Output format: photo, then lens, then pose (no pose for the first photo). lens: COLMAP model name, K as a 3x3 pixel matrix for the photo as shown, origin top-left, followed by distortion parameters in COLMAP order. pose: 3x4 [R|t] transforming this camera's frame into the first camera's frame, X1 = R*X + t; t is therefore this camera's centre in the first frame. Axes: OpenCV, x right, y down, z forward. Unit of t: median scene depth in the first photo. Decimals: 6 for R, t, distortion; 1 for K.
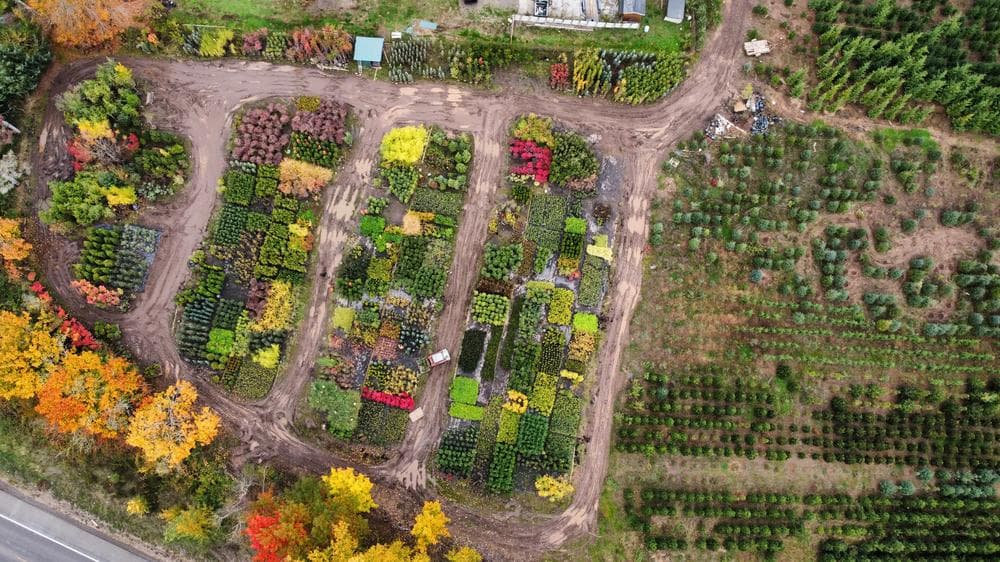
lens RADIAL K [[758.2, 0, 498.3], [0, 758.2, 277.1], [0, 0, 1]] dist [0.001120, -0.013499]
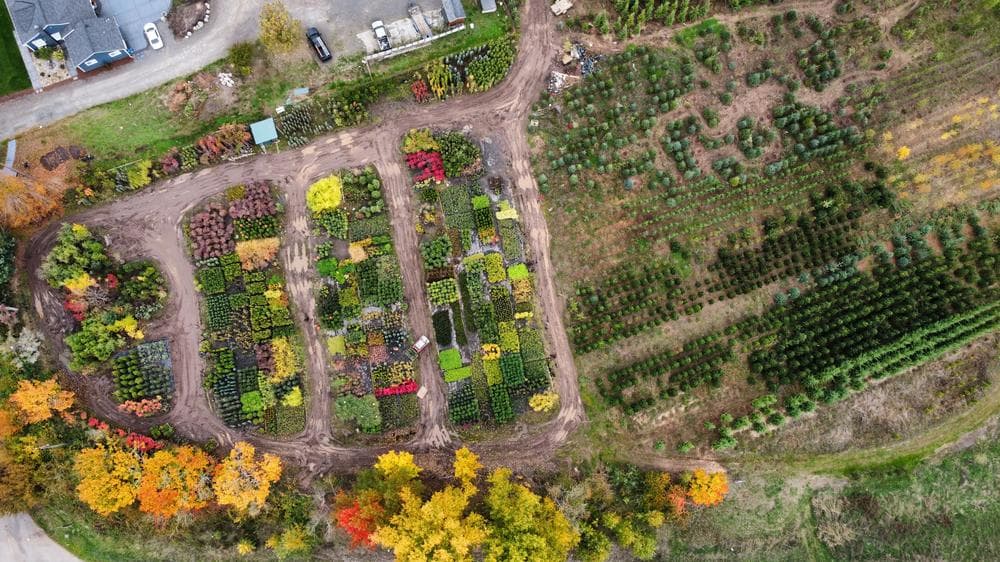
lens RADIAL K [[758.2, 0, 498.3], [0, 758.2, 277.1], [0, 0, 1]] dist [0.001120, -0.013499]
pose [[0.919069, -0.389567, 0.059580, 0.007459], [0.383989, 0.919224, 0.087060, -0.053136], [-0.088683, -0.057136, 0.994420, -0.241237]]
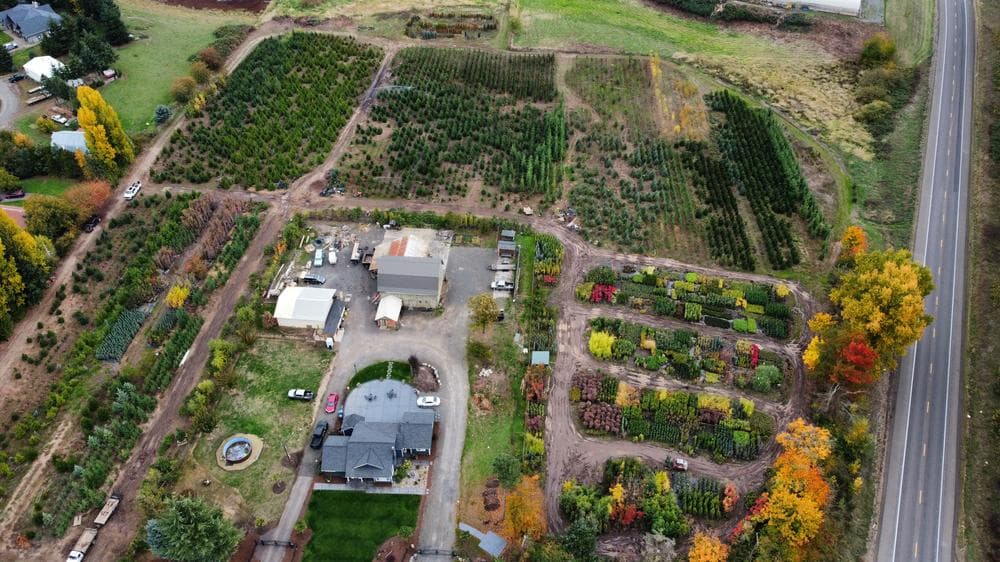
lens RADIAL K [[758.2, 0, 498.3], [0, 758.2, 277.1], [0, 0, 1]] dist [0.001120, -0.013499]
pose [[0.032006, -0.708166, 0.705320, -1.203769], [0.978544, 0.165909, 0.122174, -0.626311], [-0.203539, 0.686276, 0.698282, -0.205142]]
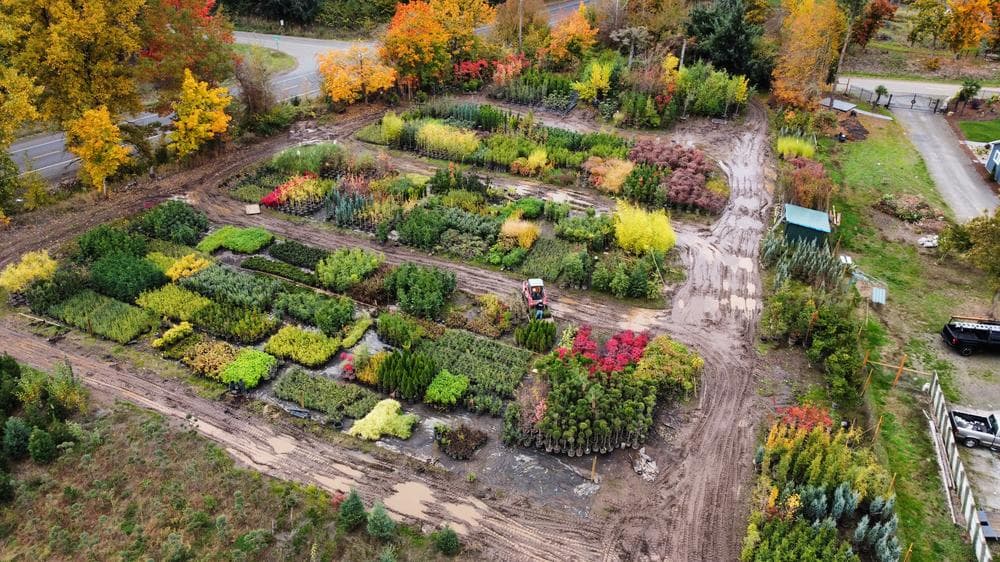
lens RADIAL K [[758.2, 0, 498.3], [0, 758.2, 277.1], [0, 0, 1]] dist [0.001120, -0.013499]
pose [[-0.229505, 0.462663, -0.856312, 0.470437], [-0.960560, 0.034257, 0.275955, -0.232749], [0.157009, 0.885872, 0.436554, 0.748837]]
